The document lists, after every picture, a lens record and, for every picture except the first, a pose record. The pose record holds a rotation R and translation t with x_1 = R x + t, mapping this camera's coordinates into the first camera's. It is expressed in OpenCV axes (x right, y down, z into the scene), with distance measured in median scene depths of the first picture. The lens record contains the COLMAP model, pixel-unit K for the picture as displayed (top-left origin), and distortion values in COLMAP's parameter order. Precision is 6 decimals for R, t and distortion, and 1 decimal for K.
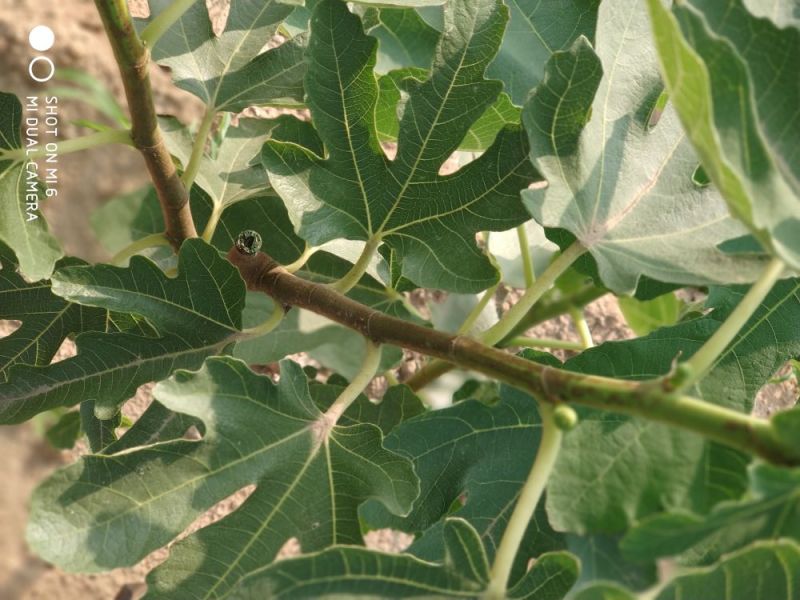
lens RADIAL K [[928.9, 0, 391.5], [0, 928.9, 297.9], [0, 0, 1]] dist [-0.007914, 0.000000]
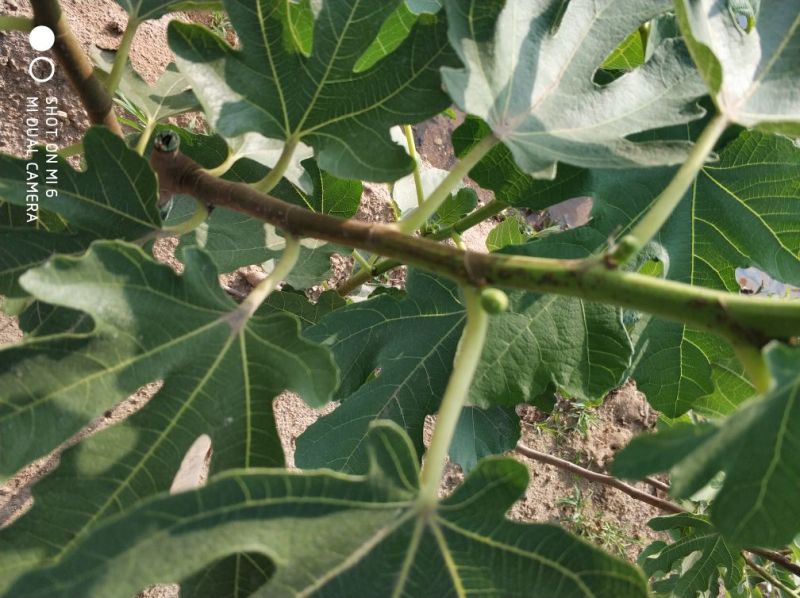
lens RADIAL K [[611.8, 0, 406.9], [0, 611.8, 291.2], [0, 0, 1]] dist [-0.009513, -0.005028]
pose [[0.990102, -0.016208, 0.139410, 0.012755], [0.003965, 0.996143, 0.087654, 0.055364], [-0.140293, -0.086233, 0.986348, 0.347885]]
